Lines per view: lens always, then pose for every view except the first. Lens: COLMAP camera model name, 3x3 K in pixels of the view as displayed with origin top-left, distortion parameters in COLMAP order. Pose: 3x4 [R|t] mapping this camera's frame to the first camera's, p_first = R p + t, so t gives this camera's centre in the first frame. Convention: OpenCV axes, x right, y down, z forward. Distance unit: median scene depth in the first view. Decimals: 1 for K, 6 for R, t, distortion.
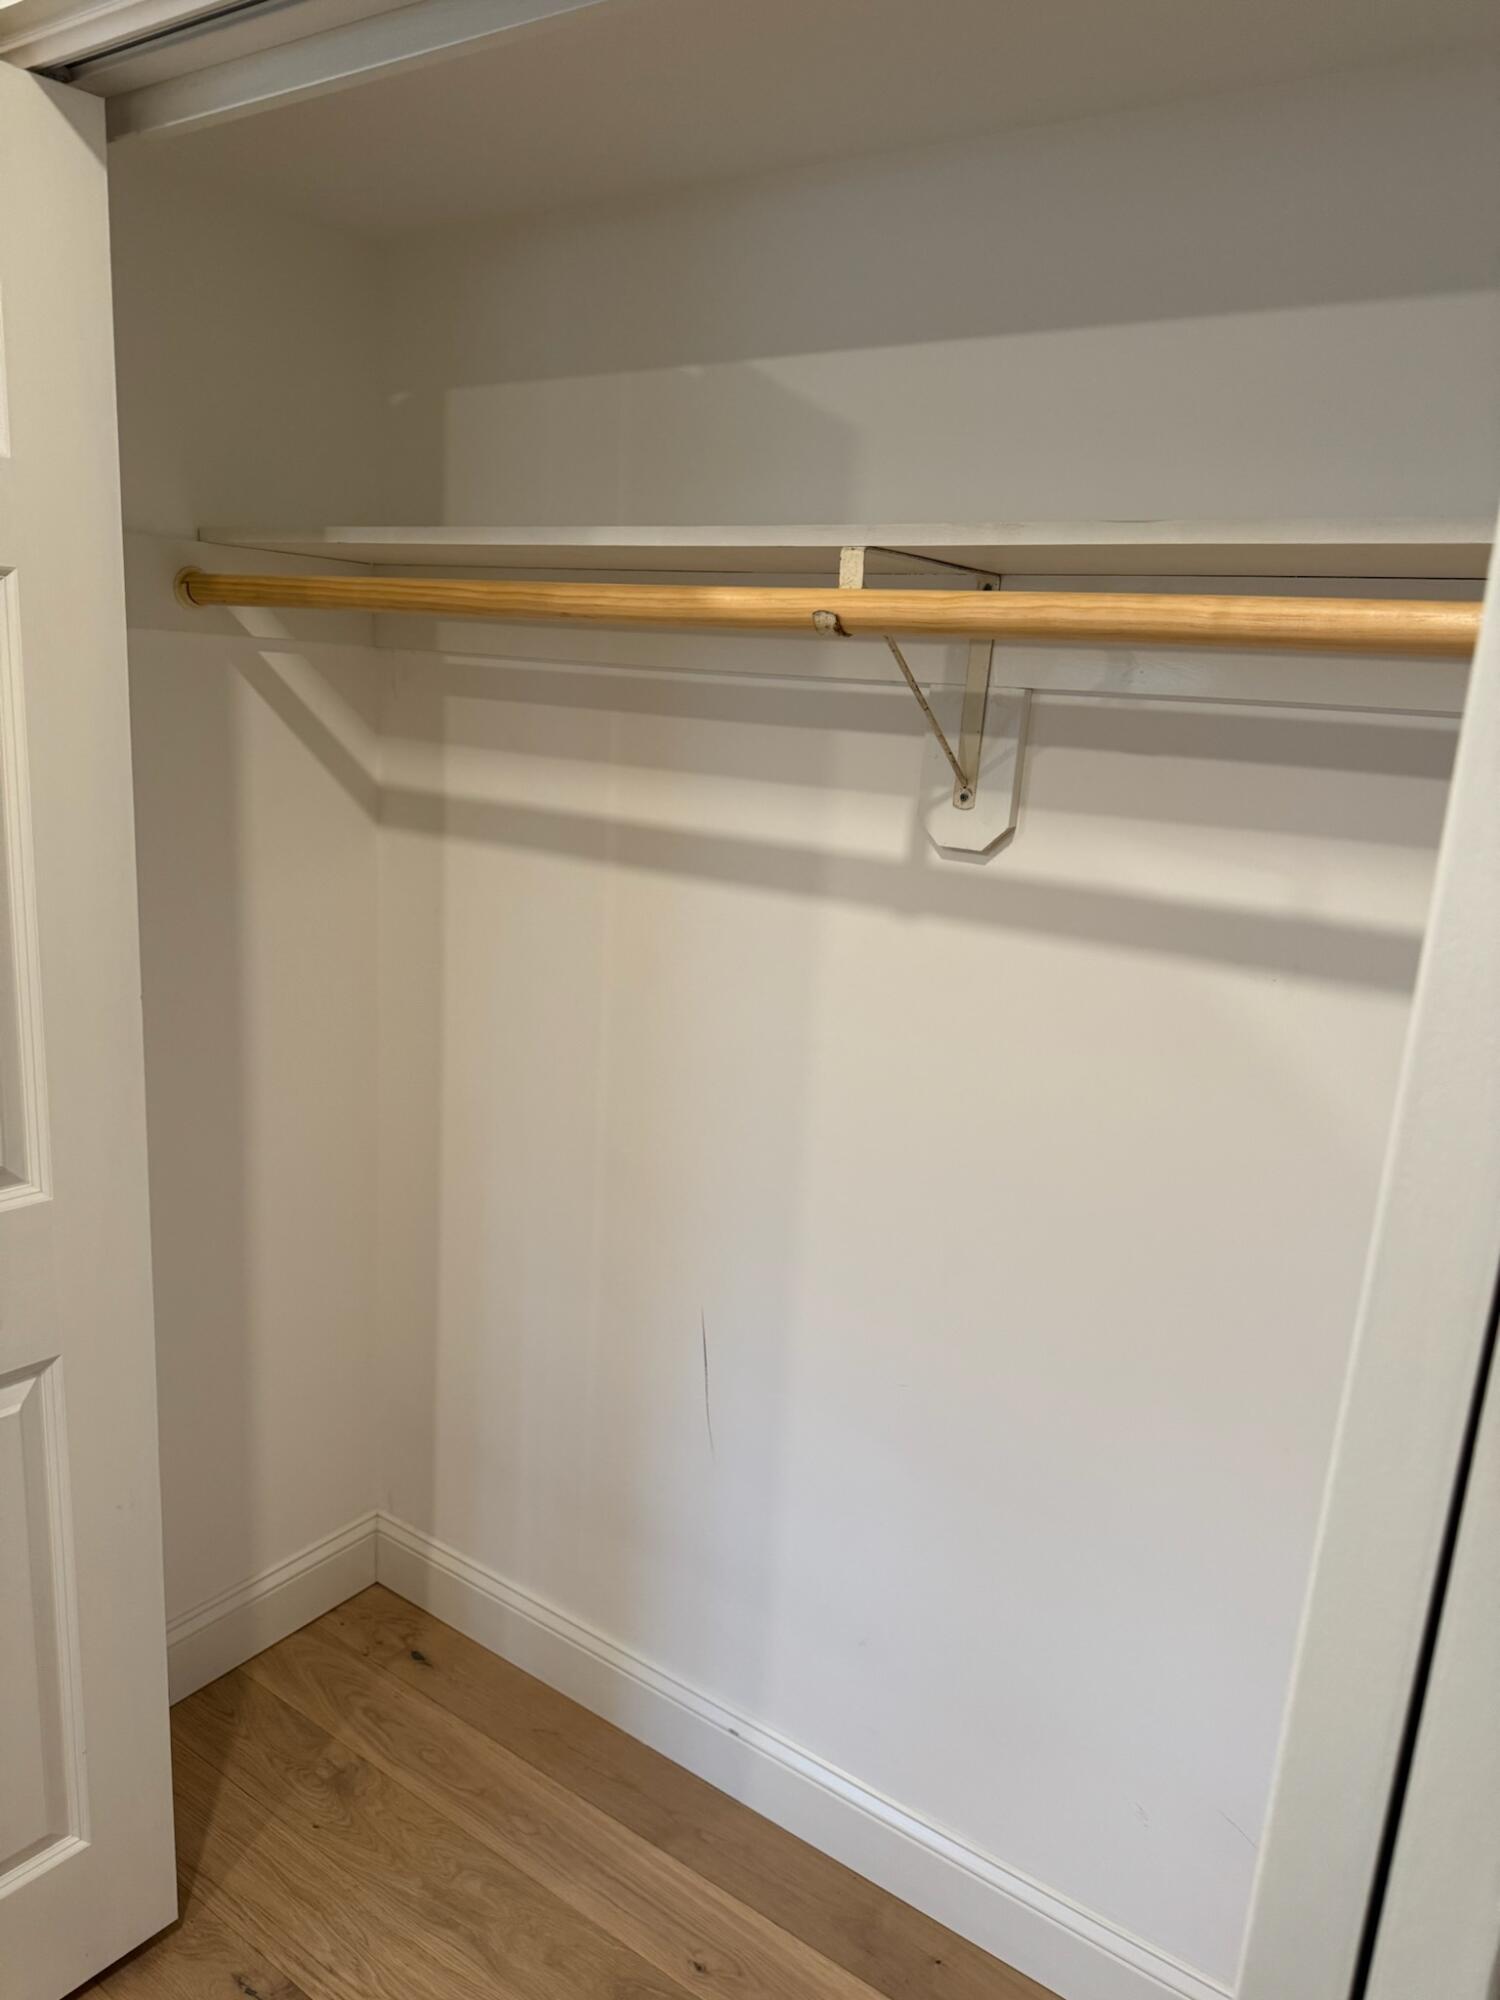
lens RADIAL K [[1403.2, 0, 754.1], [0, 1403.2, 1005.0], [0, 0, 1]] dist [0.055256, -0.076195]
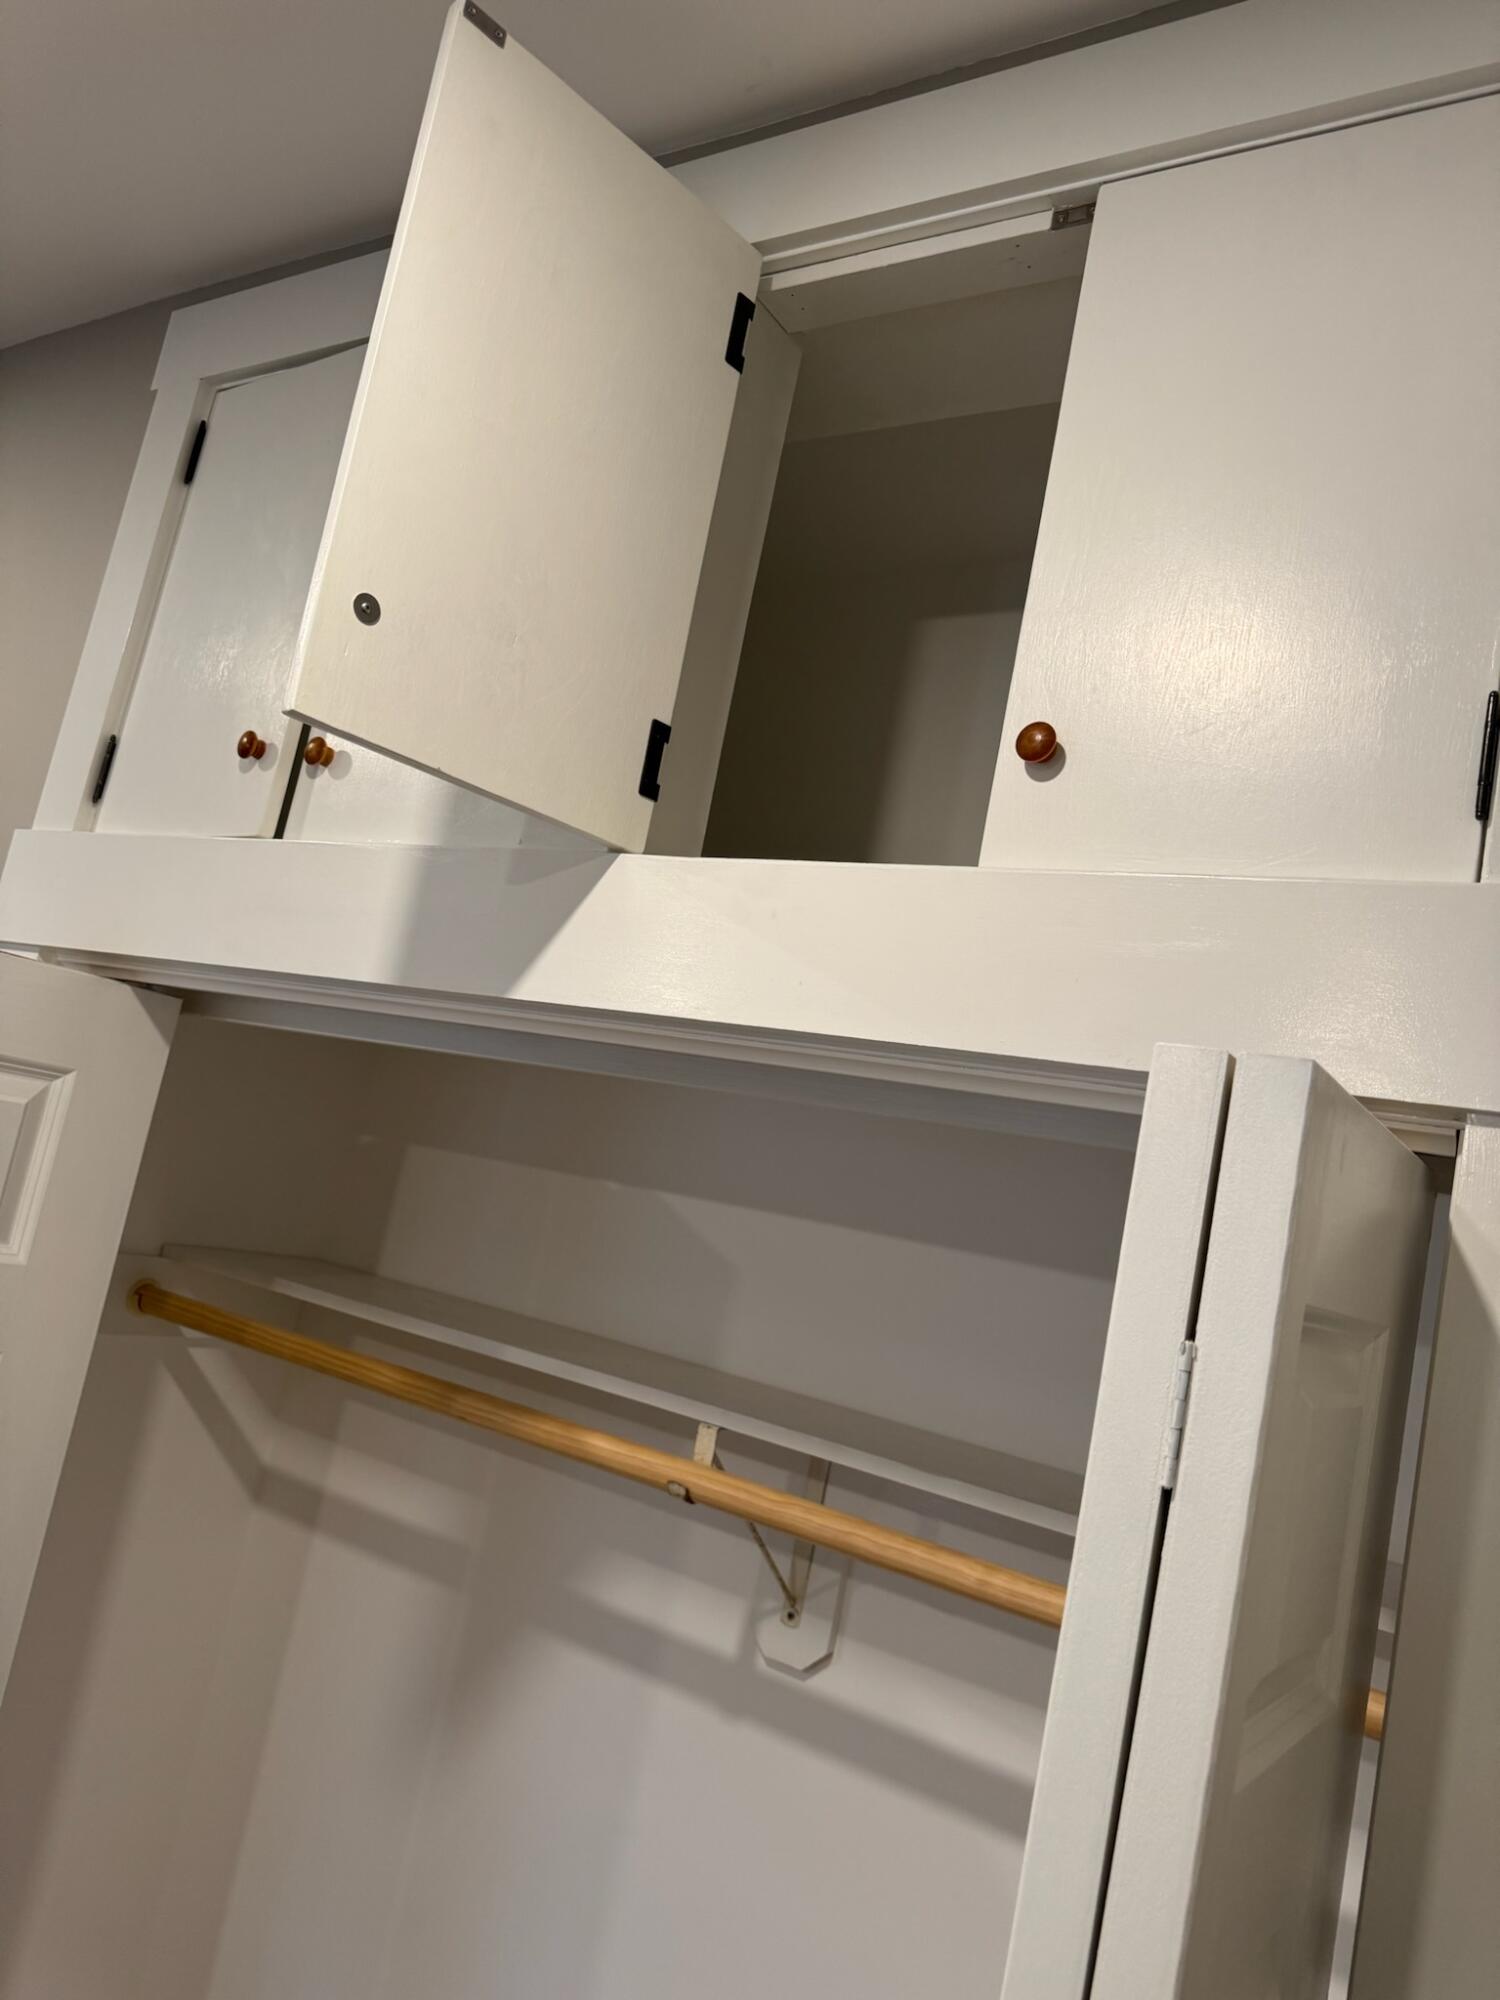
lens RADIAL K [[1403.2, 0, 754.1], [0, 1403.2, 1005.0], [0, 0, 1]] dist [0.055256, -0.076195]
pose [[0.988813, 0.143584, 0.040395, 0.006460], [-0.118271, 0.919769, -0.374214, -0.170158], [-0.090885, 0.365251, 0.926462, -0.207587]]
